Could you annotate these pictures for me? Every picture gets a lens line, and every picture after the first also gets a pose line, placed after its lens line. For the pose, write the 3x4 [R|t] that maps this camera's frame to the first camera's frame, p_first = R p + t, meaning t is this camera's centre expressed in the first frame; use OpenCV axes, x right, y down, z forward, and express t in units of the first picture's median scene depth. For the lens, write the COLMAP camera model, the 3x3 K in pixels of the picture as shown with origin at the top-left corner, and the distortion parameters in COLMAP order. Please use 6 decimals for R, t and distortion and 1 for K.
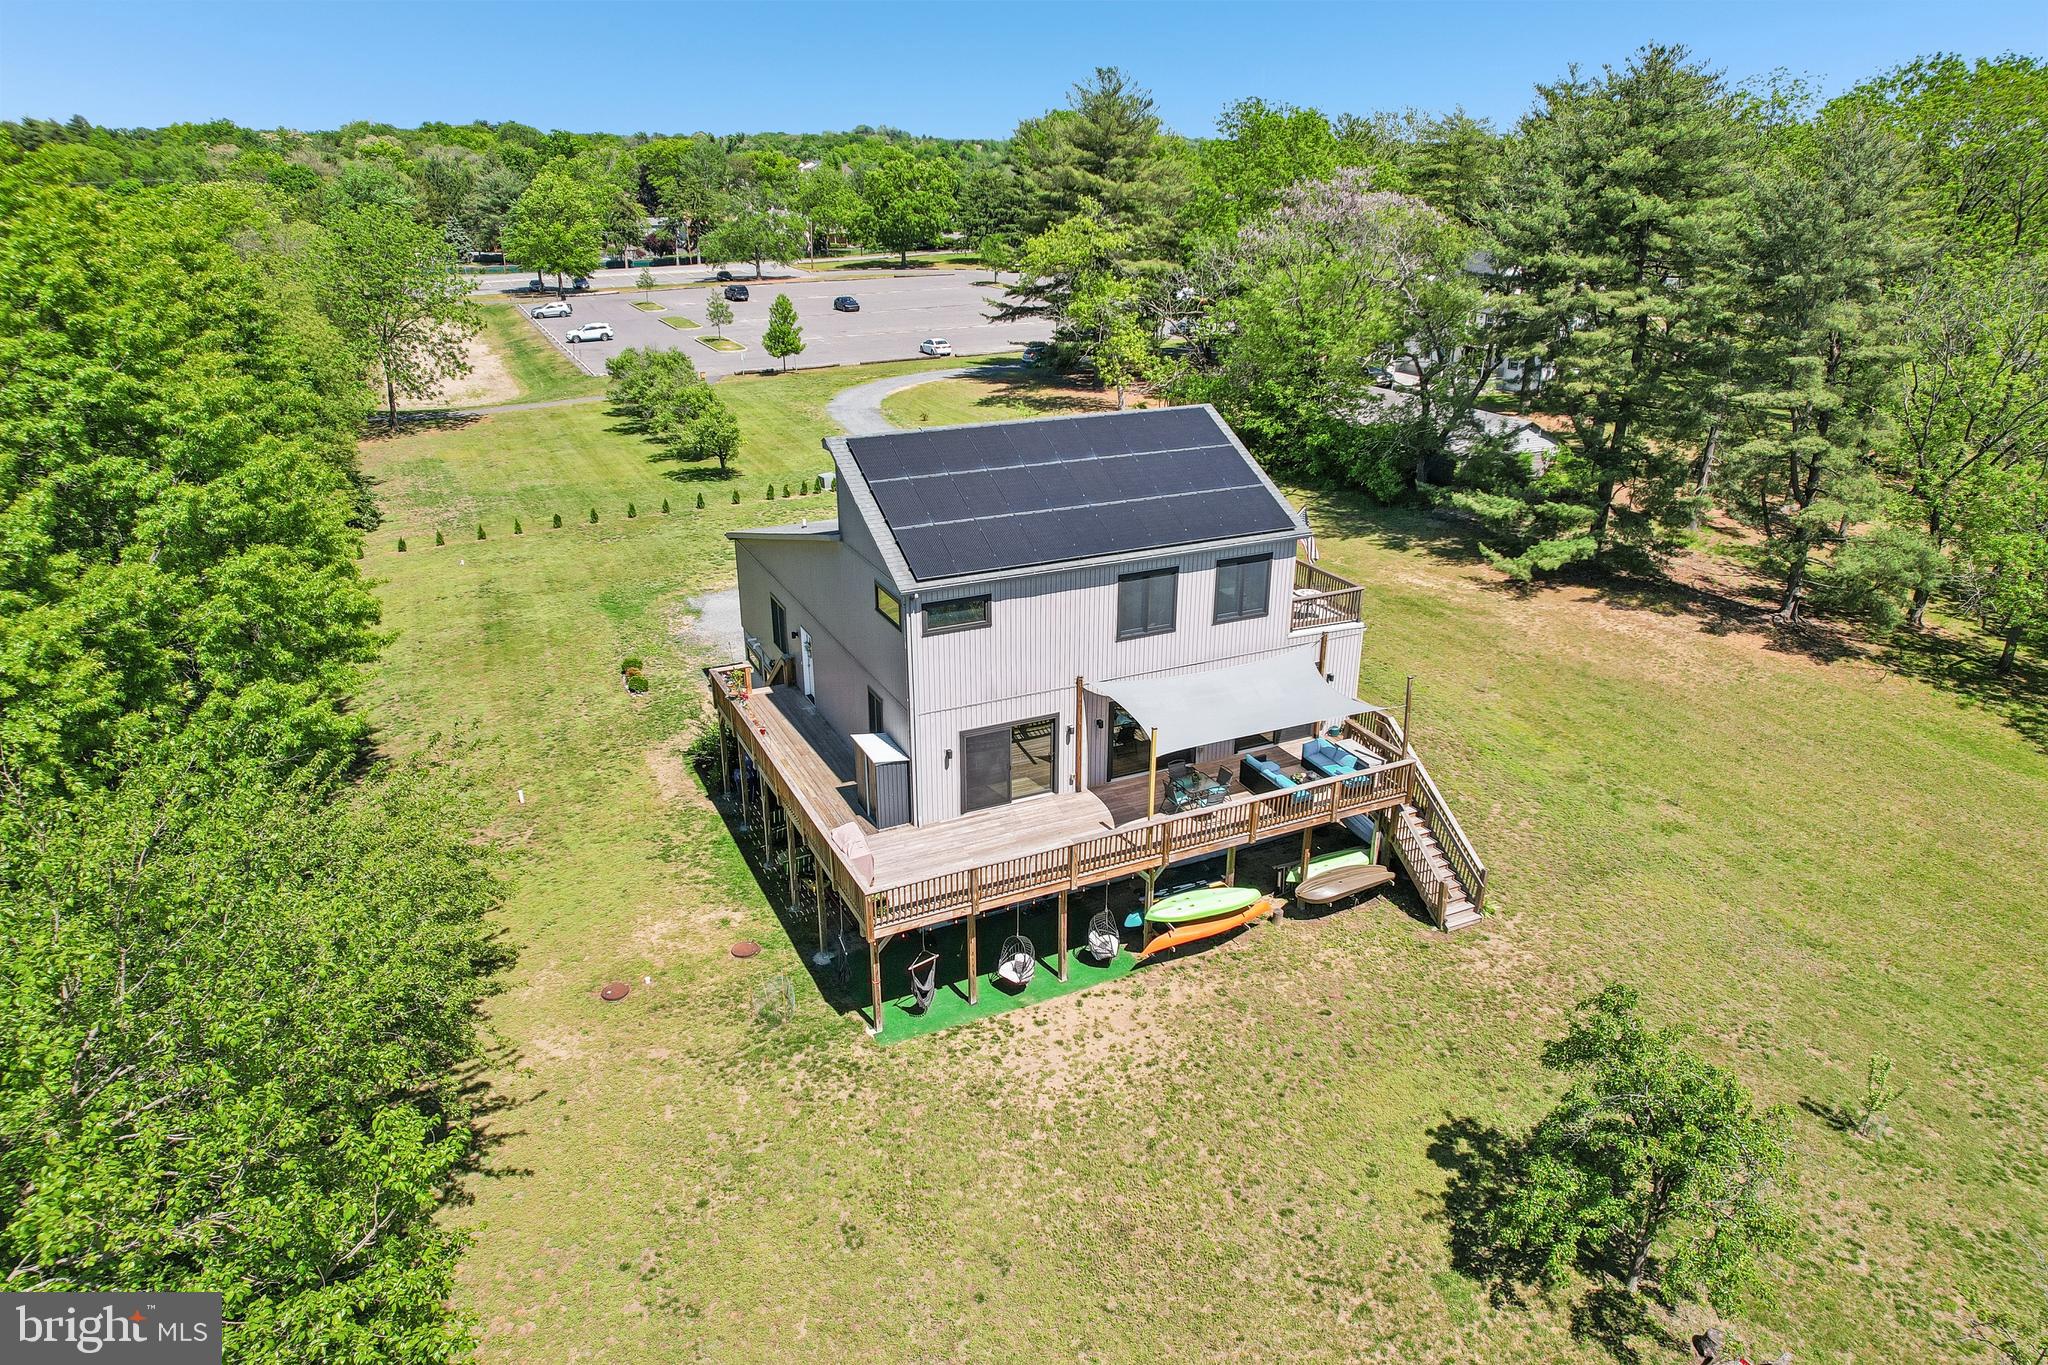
lens RADIAL K [[1303.9, 0, 1024.1], [0, 1303.9, 687.1], [0, 0, 1]] dist [-0.064607, 0.049601]
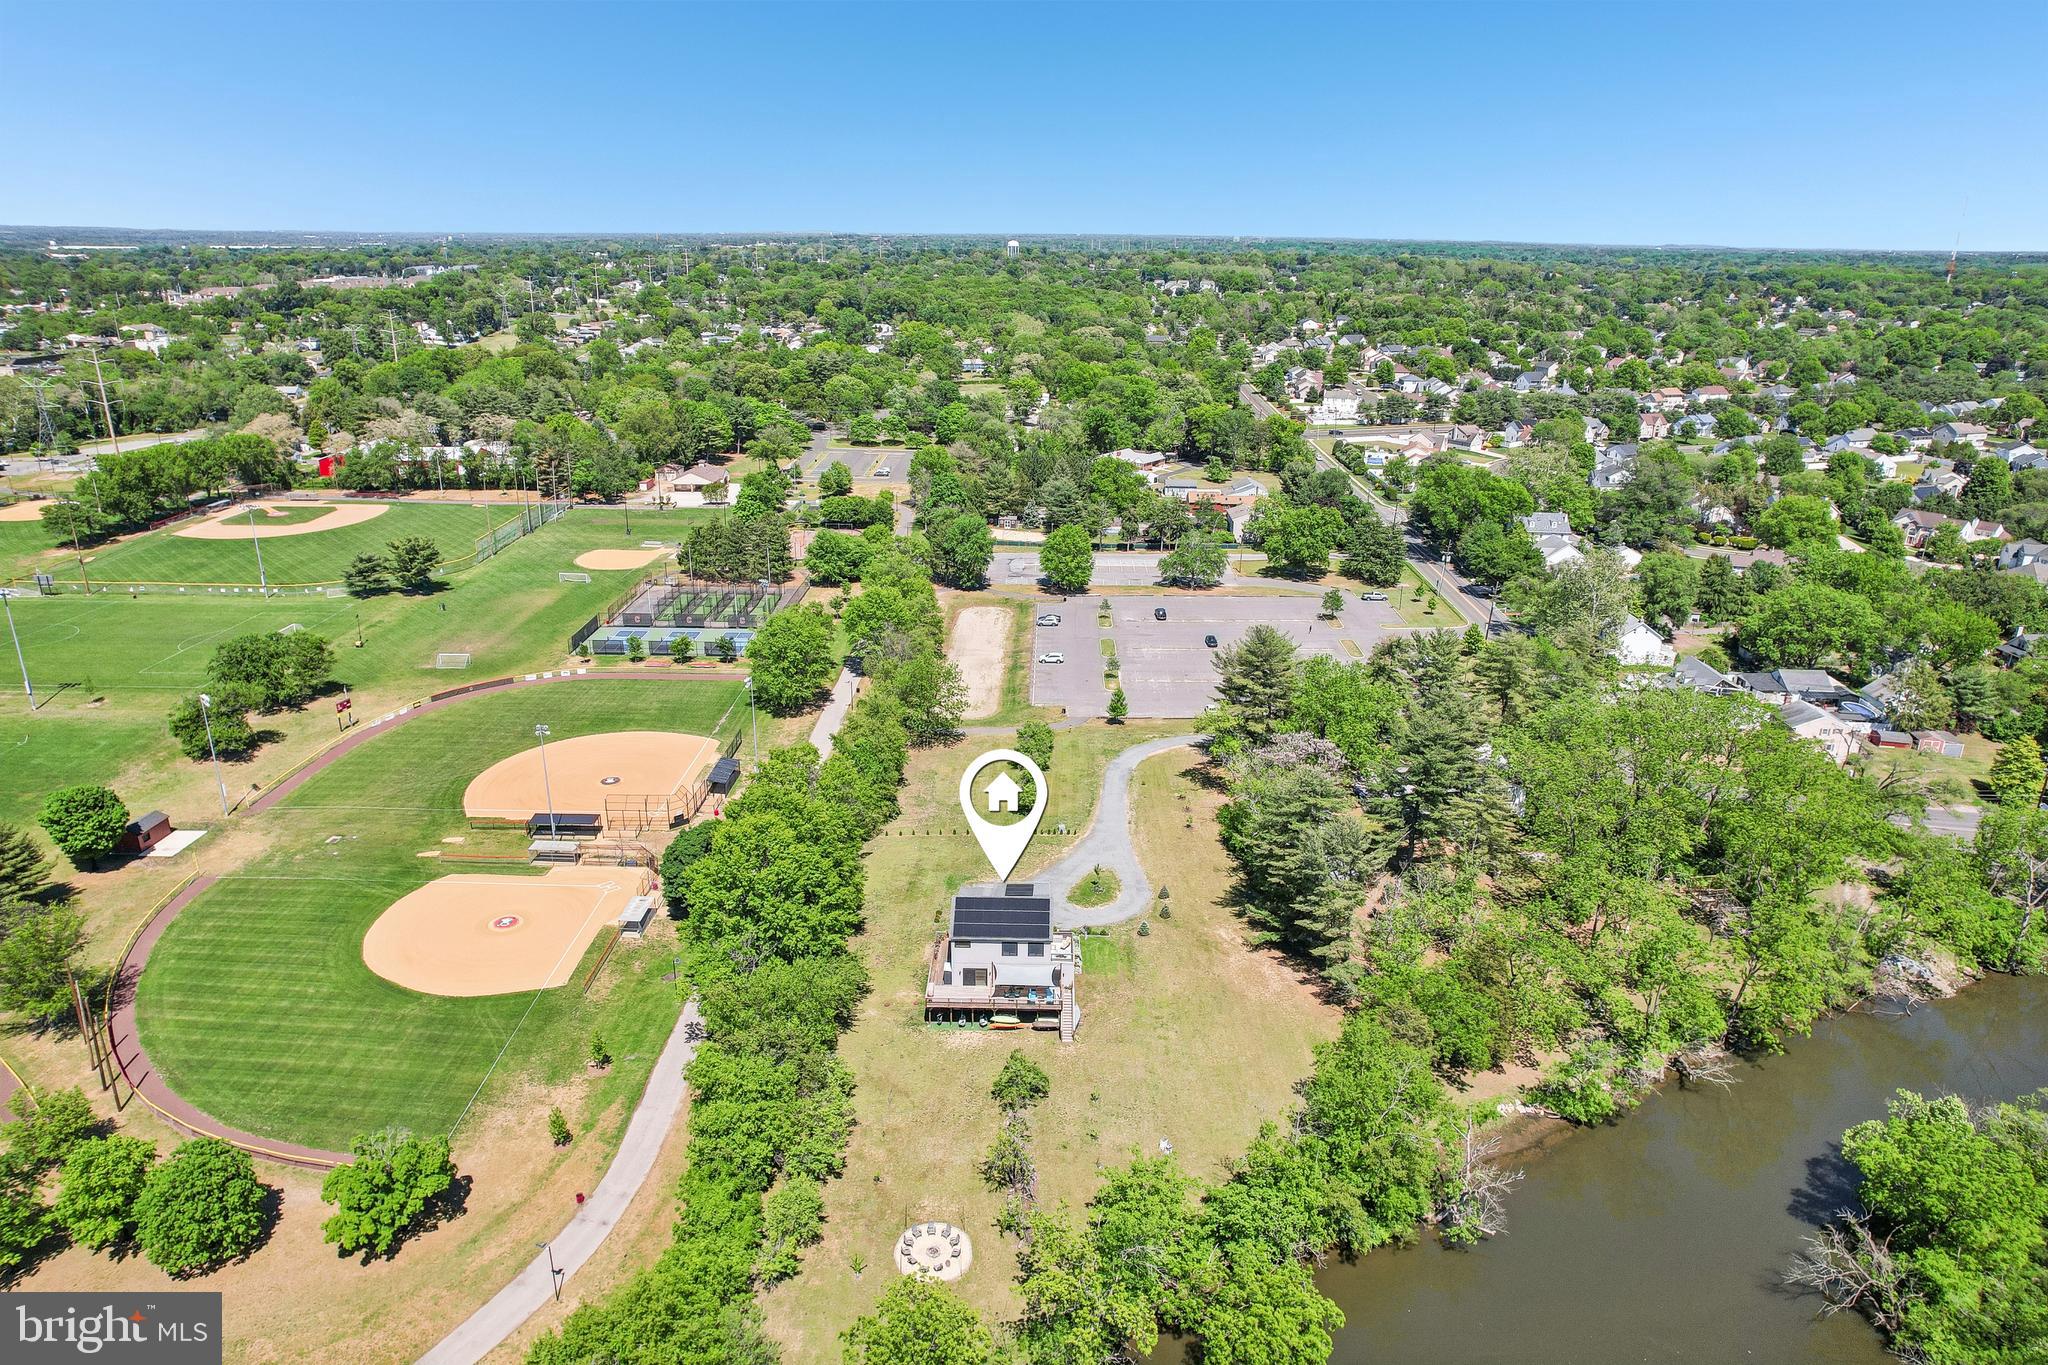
lens RADIAL K [[1303.9, 0, 1023.8], [0, 1303.9, 681.0], [0, 0, 1]] dist [-0.064607, 0.049601]
pose [[0.890388, 0.153193, -0.428651, 1.834102], [-0.178259, 0.983806, -0.018681, -0.859127], [0.418847, 0.093044, 0.903277, -2.948558]]
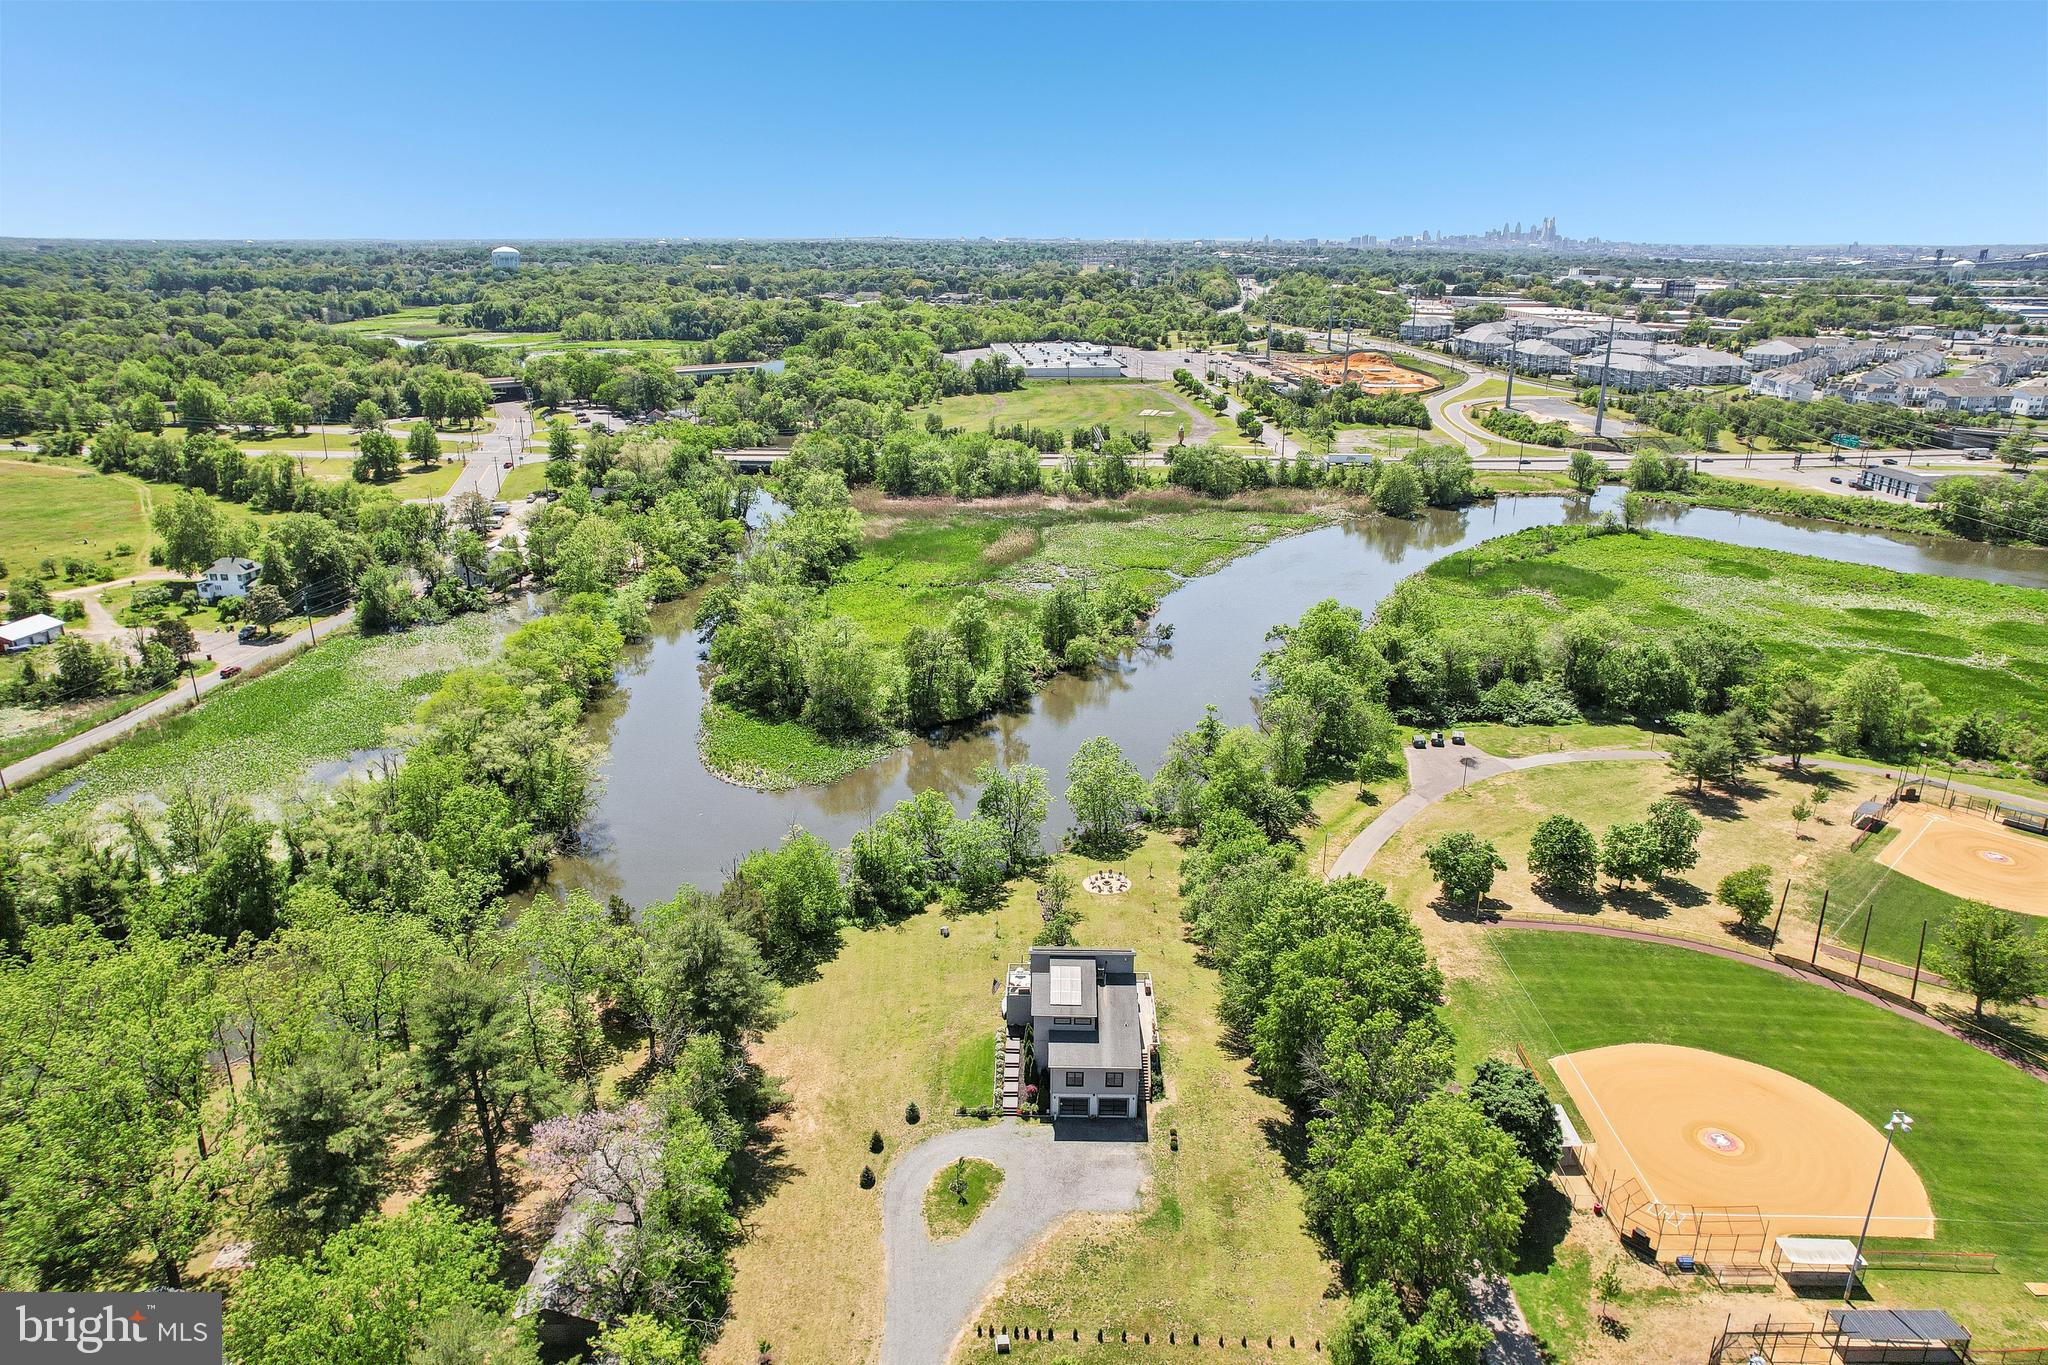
lens RADIAL K [[1303.9, 0, 1029.7], [0, 1303.9, 679.4], [0, 0, 1]] dist [-0.064607, 0.049601]
pose [[-0.894306, -0.152732, 0.420582, -1.453191], [0.165656, 0.760143, 0.628284, -3.497175], [-0.415662, 0.631550, -0.654500, 3.277265]]
